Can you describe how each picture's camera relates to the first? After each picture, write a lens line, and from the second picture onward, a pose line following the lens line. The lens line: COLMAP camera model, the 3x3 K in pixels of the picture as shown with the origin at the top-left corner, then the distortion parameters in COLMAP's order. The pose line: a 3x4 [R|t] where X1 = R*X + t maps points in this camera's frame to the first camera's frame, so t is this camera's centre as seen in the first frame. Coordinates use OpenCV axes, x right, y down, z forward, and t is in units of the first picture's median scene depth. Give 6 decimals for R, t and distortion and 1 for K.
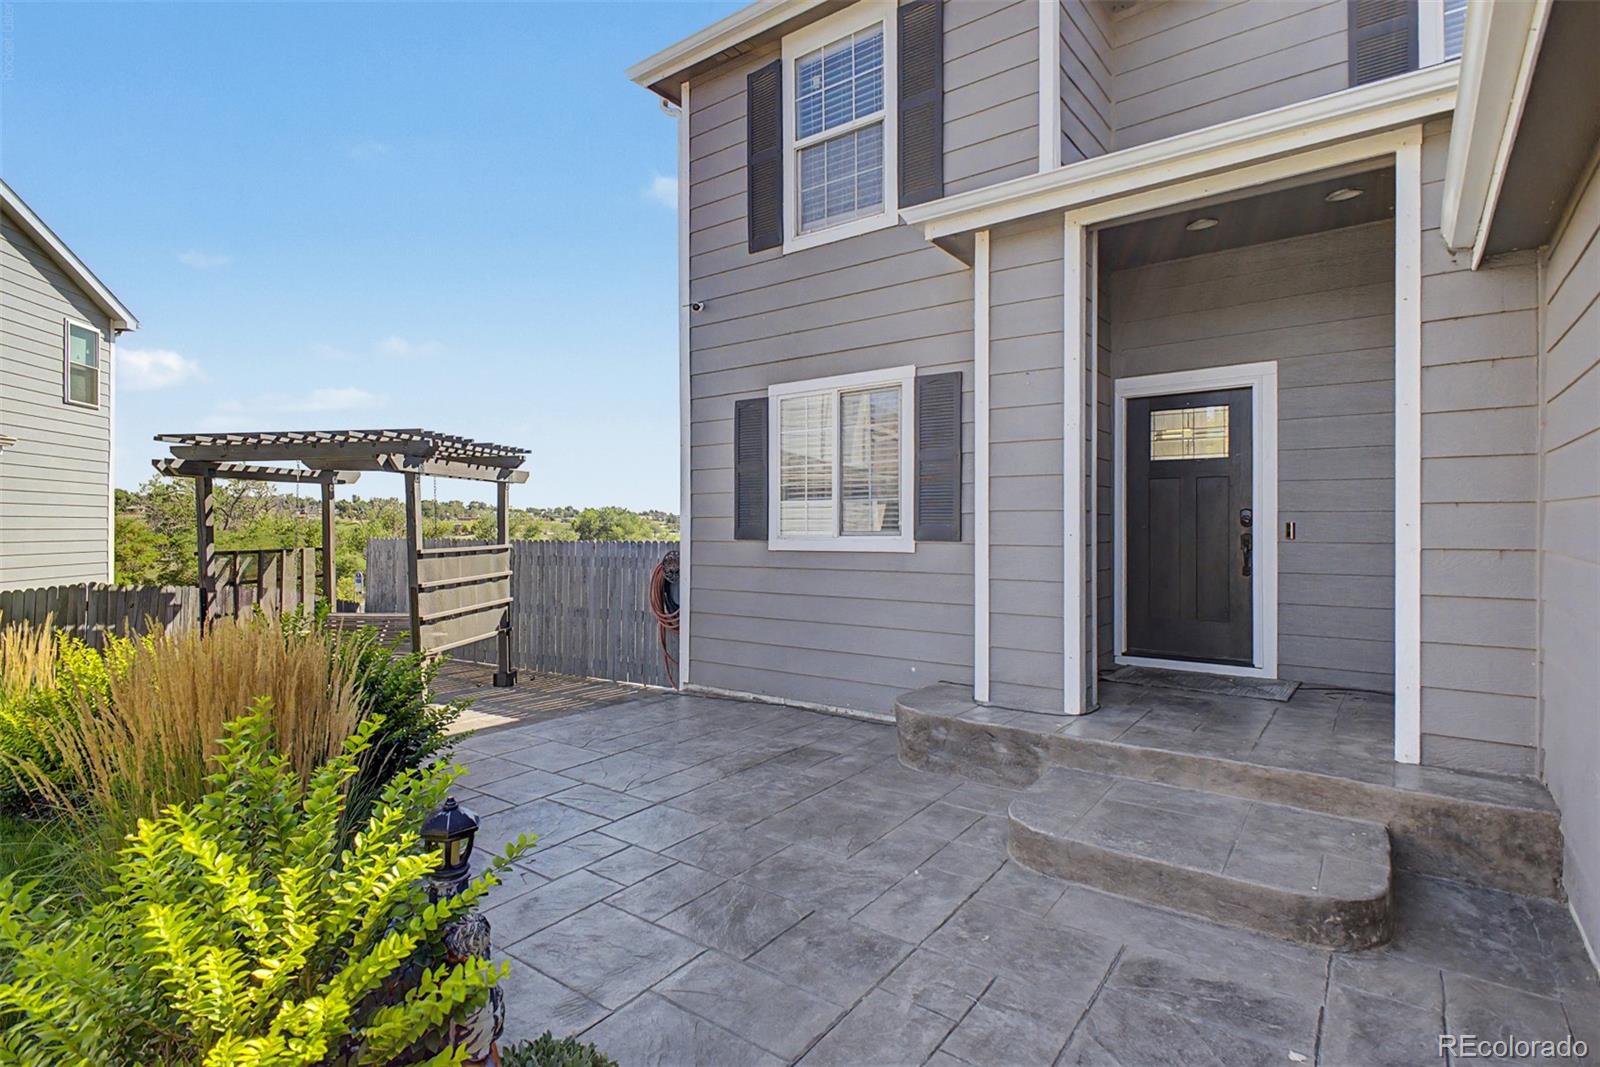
lens RADIAL K [[815.1, 0, 806.2], [0, 815.1, 527.1], [0, 0, 1]] dist [0.014416, -0.000409]
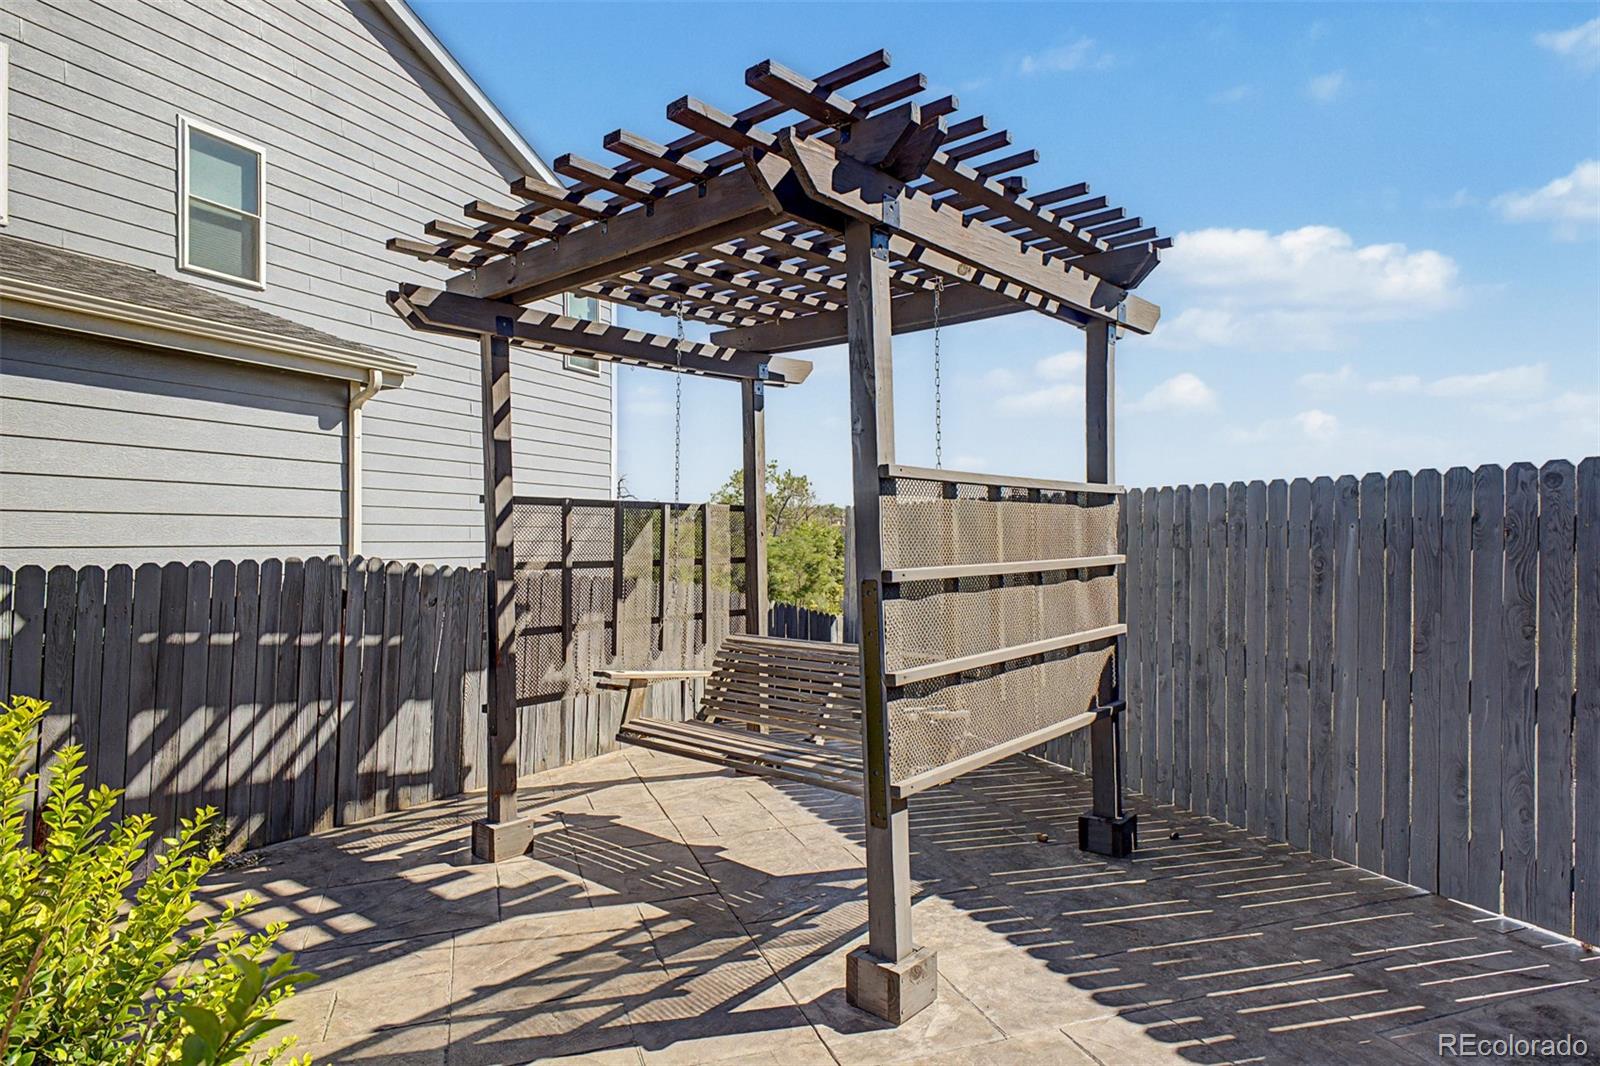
lens RADIAL K [[974.8, 0, 795.1], [0, 974.8, 524.1], [0, 0, 1]] dist [0.036102, 0.000478]
pose [[0.828630, -0.004710, -0.559777, -0.236909], [-0.001425, 0.999944, -0.010523, 0.045511], [0.559795, 0.009518, 0.828577, 0.545603]]
